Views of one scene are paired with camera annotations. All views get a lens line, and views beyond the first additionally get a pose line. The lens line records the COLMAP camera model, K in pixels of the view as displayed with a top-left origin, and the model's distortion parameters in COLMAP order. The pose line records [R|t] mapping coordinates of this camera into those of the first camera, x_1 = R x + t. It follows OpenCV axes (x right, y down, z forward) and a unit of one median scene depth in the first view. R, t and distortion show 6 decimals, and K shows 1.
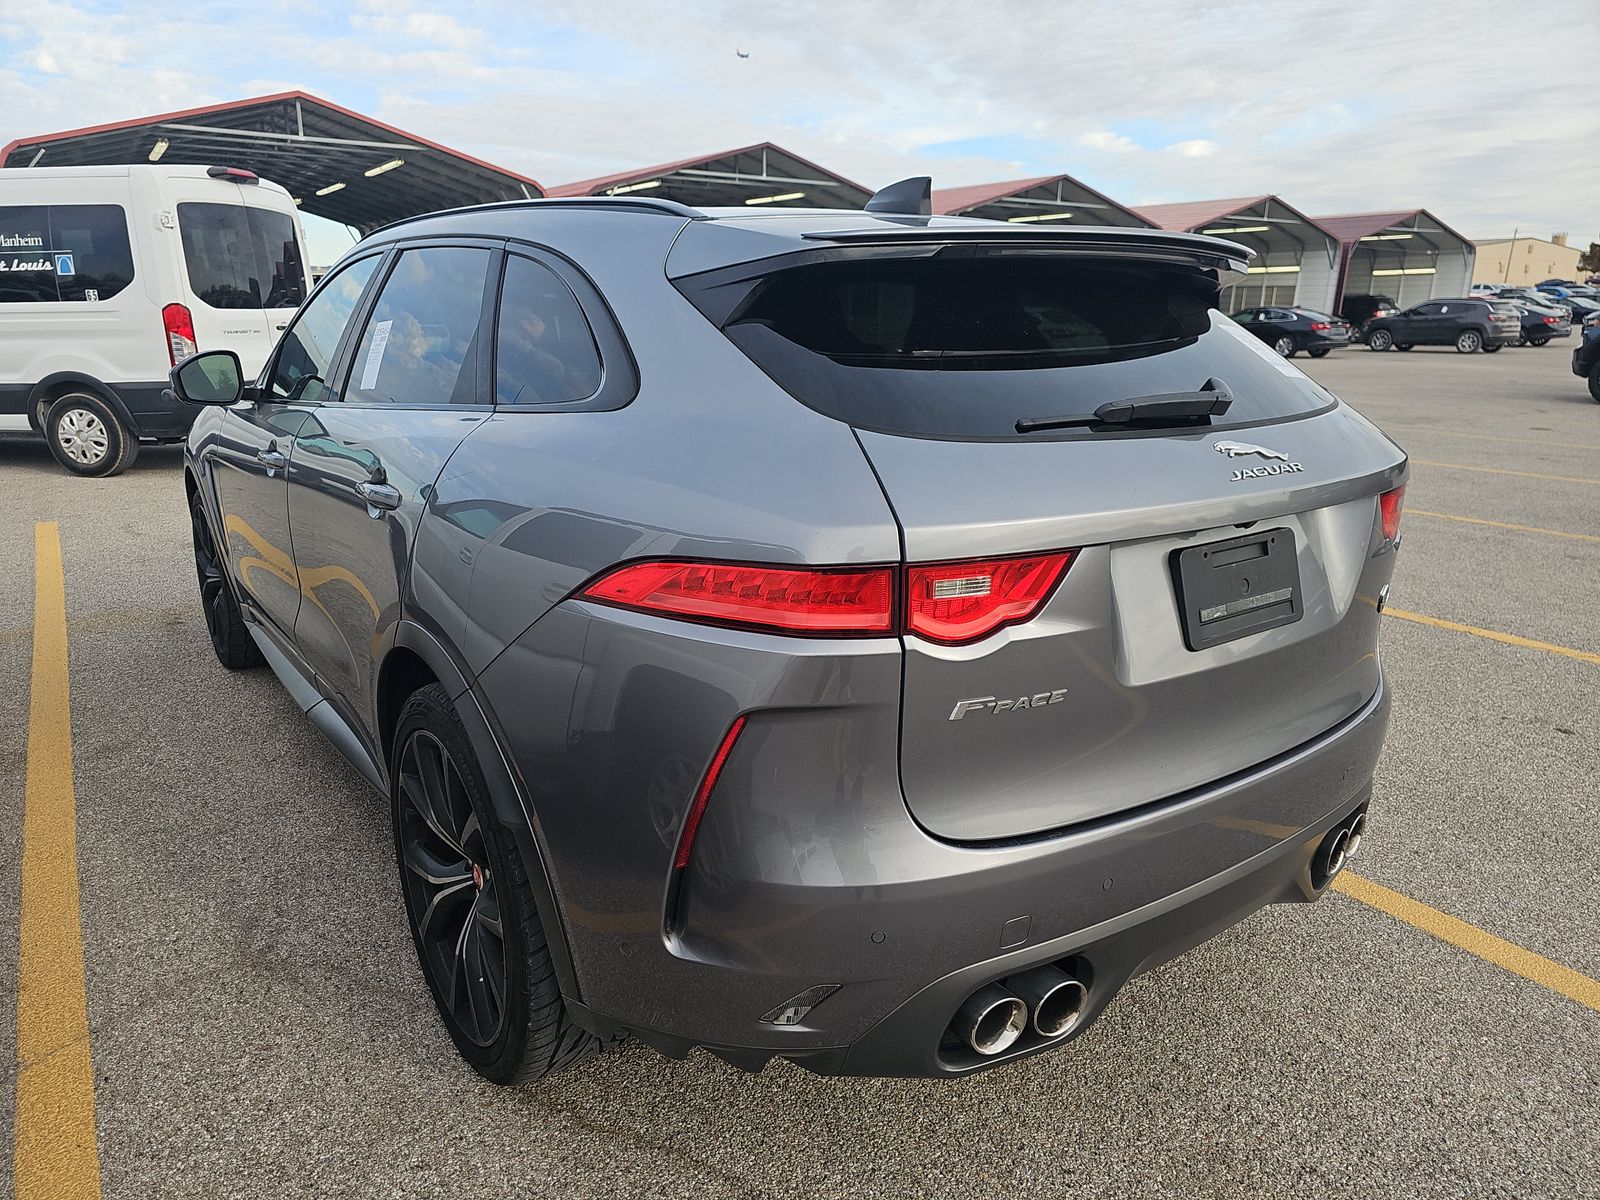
lens RADIAL K [[1082.5, 0, 787.5], [0, 1082.5, 601.1], [0, 0, 1]] dist [0.046264, -0.039582]
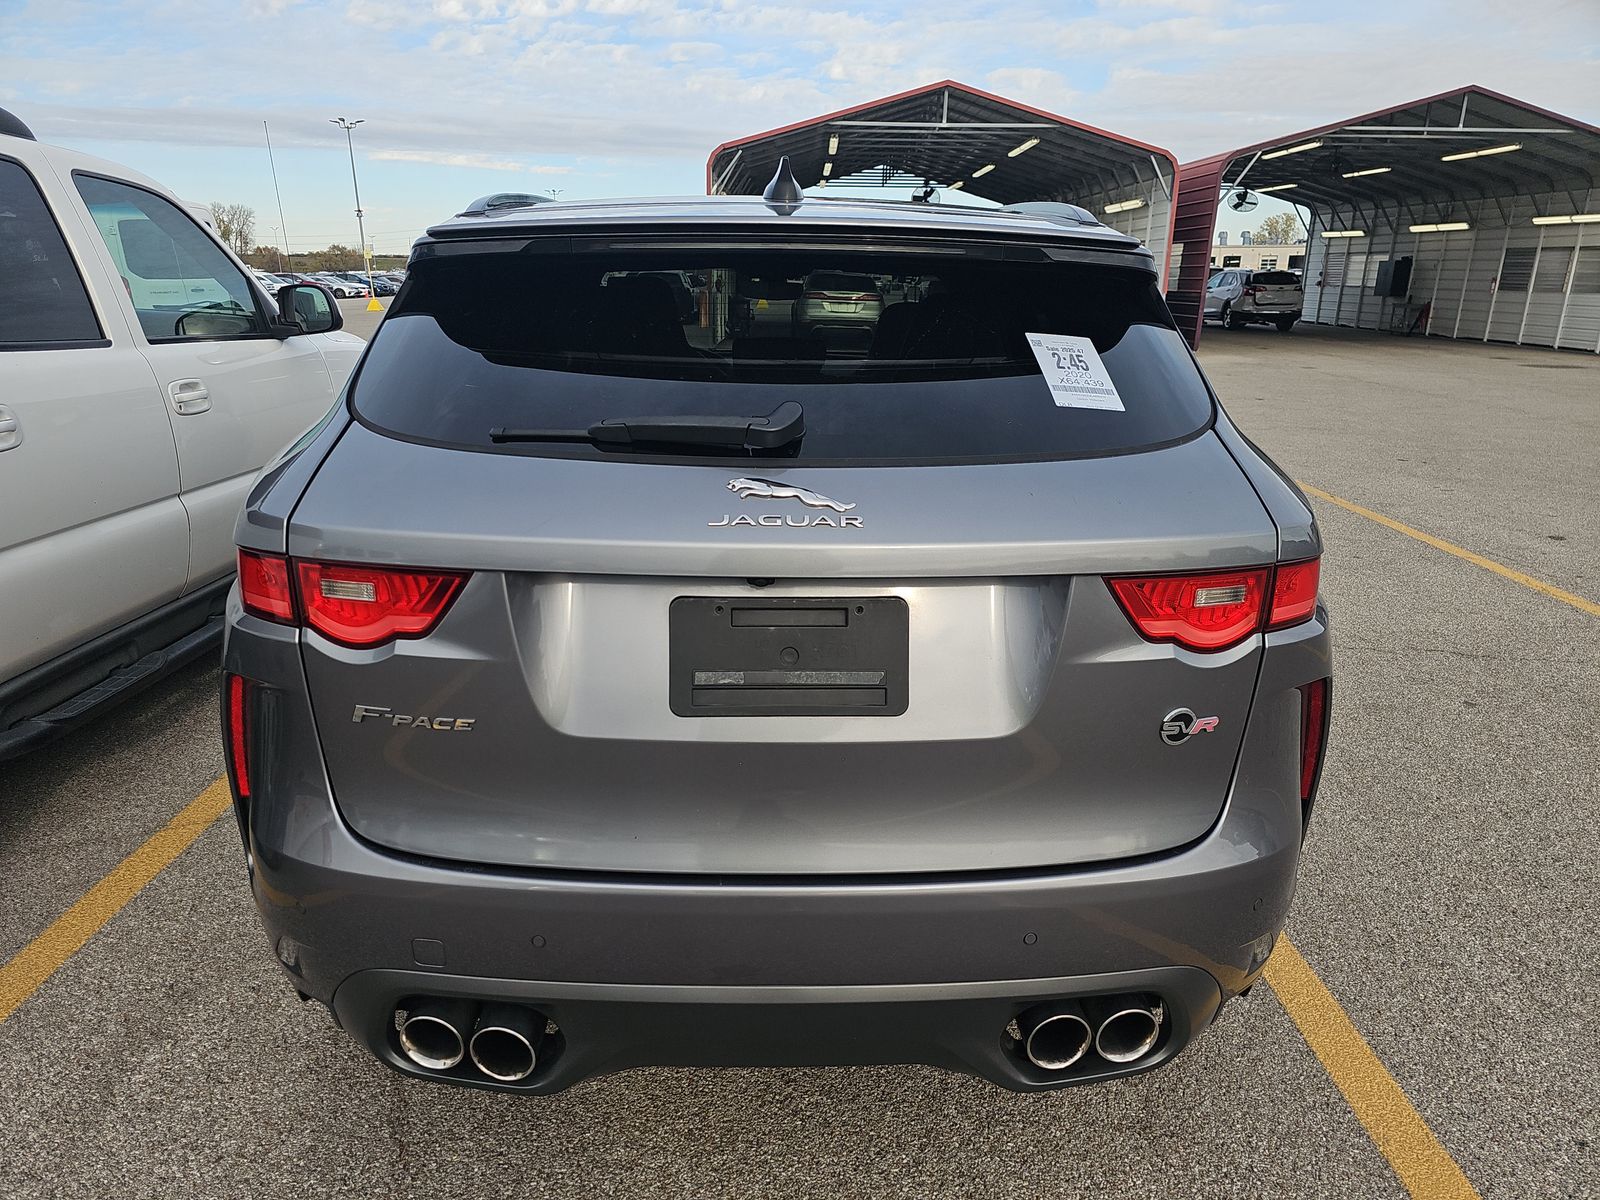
lens RADIAL K [[1082.5, 0, 787.5], [0, 1082.5, 601.1], [0, 0, 1]] dist [0.046264, -0.039582]
pose [[0.827141, 0.166554, -0.536748, 0.076543], [-0.154994, 0.985641, 0.066996, -0.009838], [0.540199, 0.027777, 0.841079, 0.028118]]
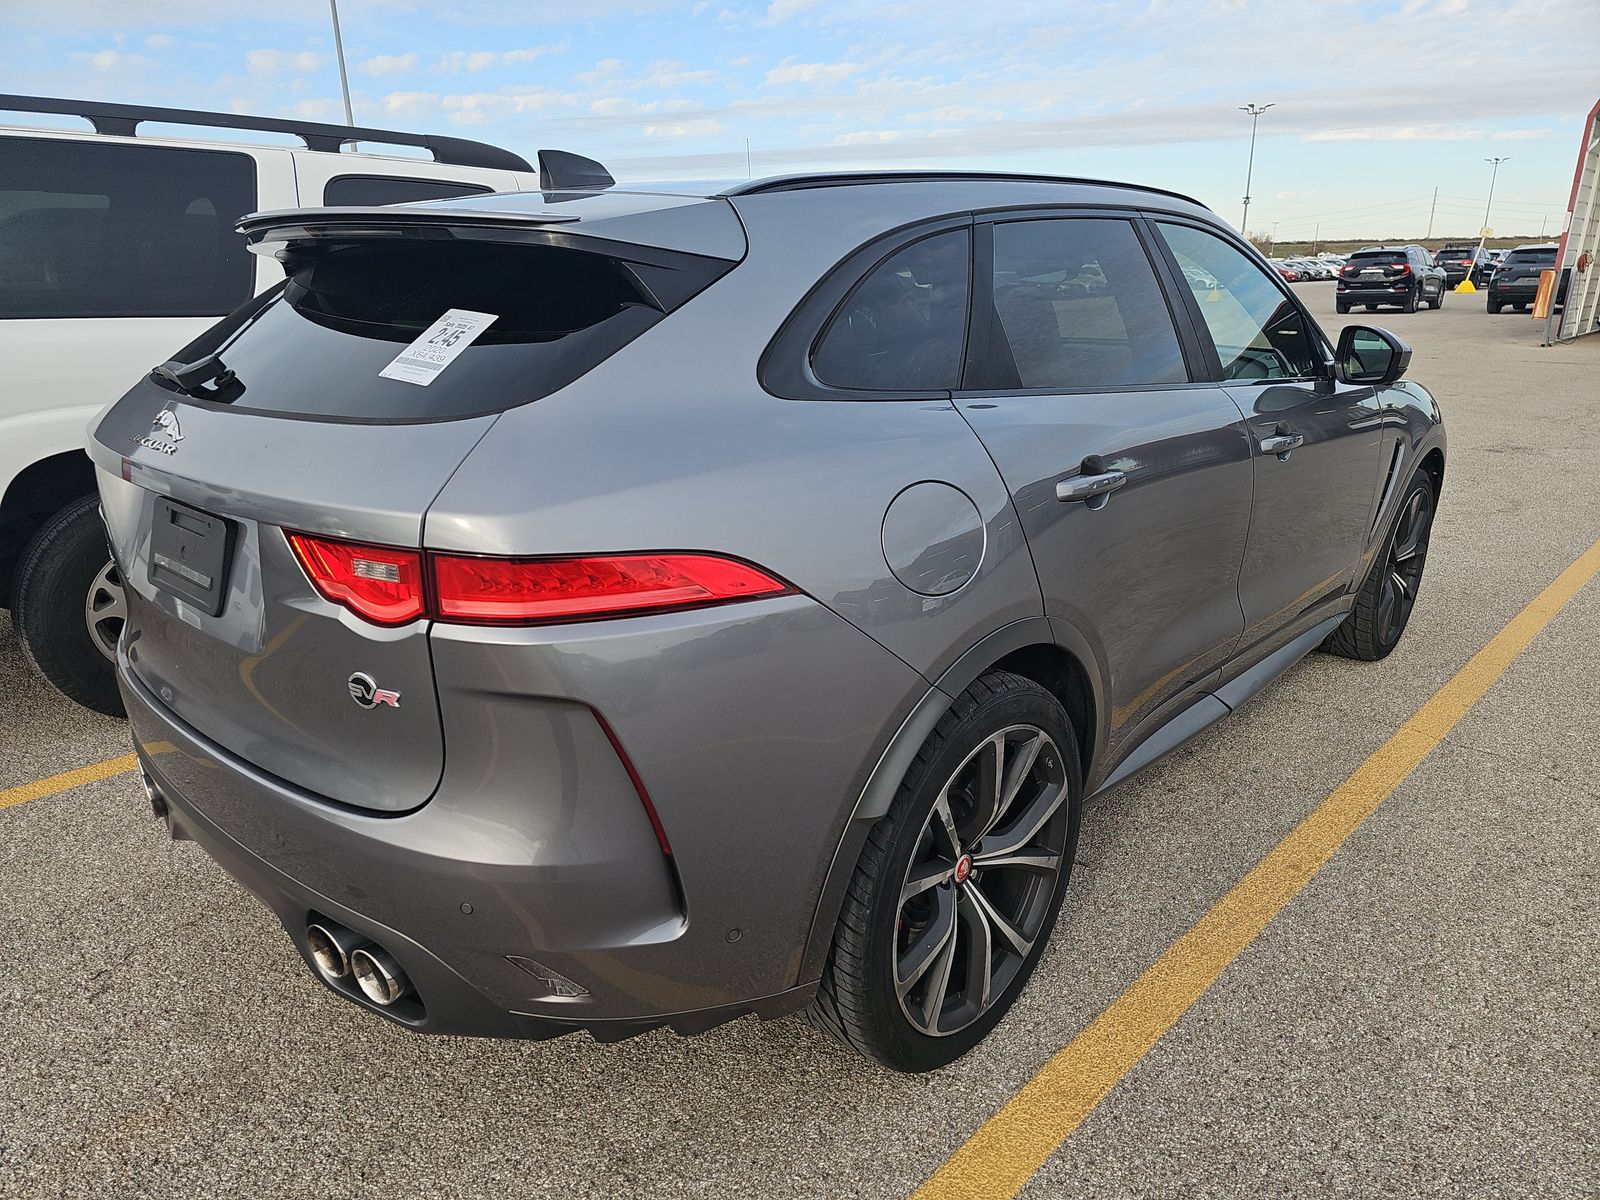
lens RADIAL K [[1082.5, 0, 787.5], [0, 1082.5, 601.1], [0, 0, 1]] dist [0.046264, -0.039582]
pose [[0.177334, 0.290938, -0.940164, 0.761252], [-0.255258, 0.936210, 0.241567, -0.273370], [0.950471, 0.197146, 0.240286, 1.018321]]
